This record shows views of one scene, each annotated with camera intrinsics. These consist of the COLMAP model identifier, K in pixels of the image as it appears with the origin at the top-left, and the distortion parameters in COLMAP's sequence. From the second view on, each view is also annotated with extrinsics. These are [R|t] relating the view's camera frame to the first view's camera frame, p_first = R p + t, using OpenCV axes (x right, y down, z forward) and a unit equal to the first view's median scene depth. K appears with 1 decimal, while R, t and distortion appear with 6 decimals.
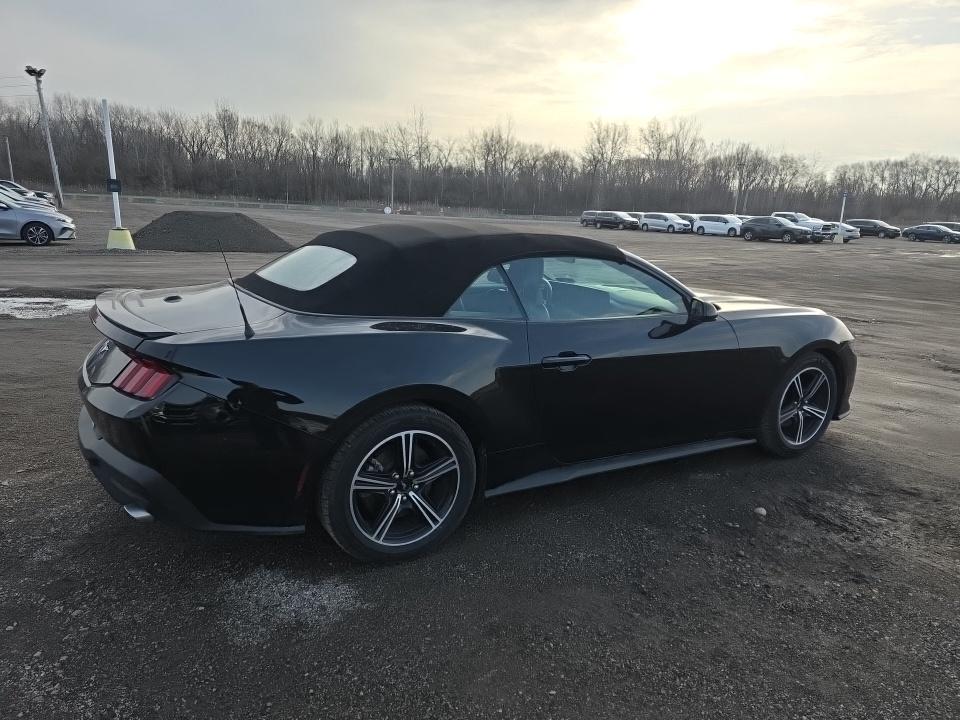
lens RADIAL K [[630.7, 0, 480.0], [0, 630.7, 360.0], [0, 0, 1]] dist [0.014446, -0.003708]
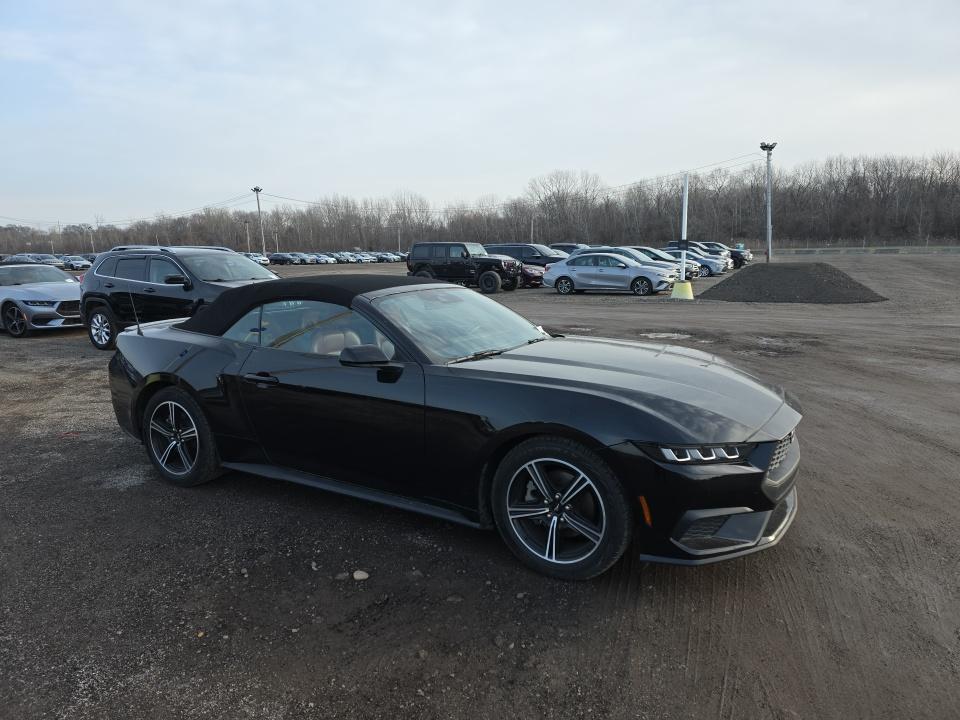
lens RADIAL K [[630.7, 0, 480.0], [0, 630.7, 360.0], [0, 0, 1]] dist [0.014446, -0.003708]
pose [[0.503409, 0.096691, -0.858621, 0.248653], [-0.164878, 0.986209, 0.014392, -0.022069], [0.848172, 0.134323, 0.512408, 0.121208]]
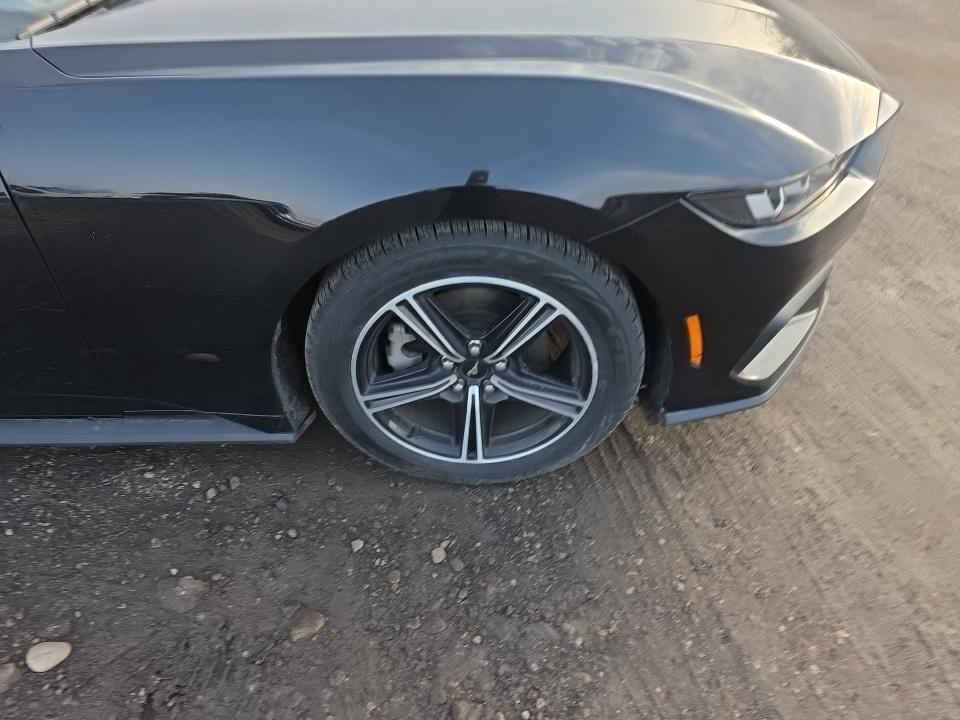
lens RADIAL K [[630.7, 0, 480.0], [0, 630.7, 360.0], [0, 0, 1]] dist [0.014446, -0.003708]
pose [[0.865290, 0.273439, -0.420124, 0.148560], [-0.043126, 0.875618, 0.481075, -0.020607], [0.499413, -0.398152, 0.769456, 0.174616]]
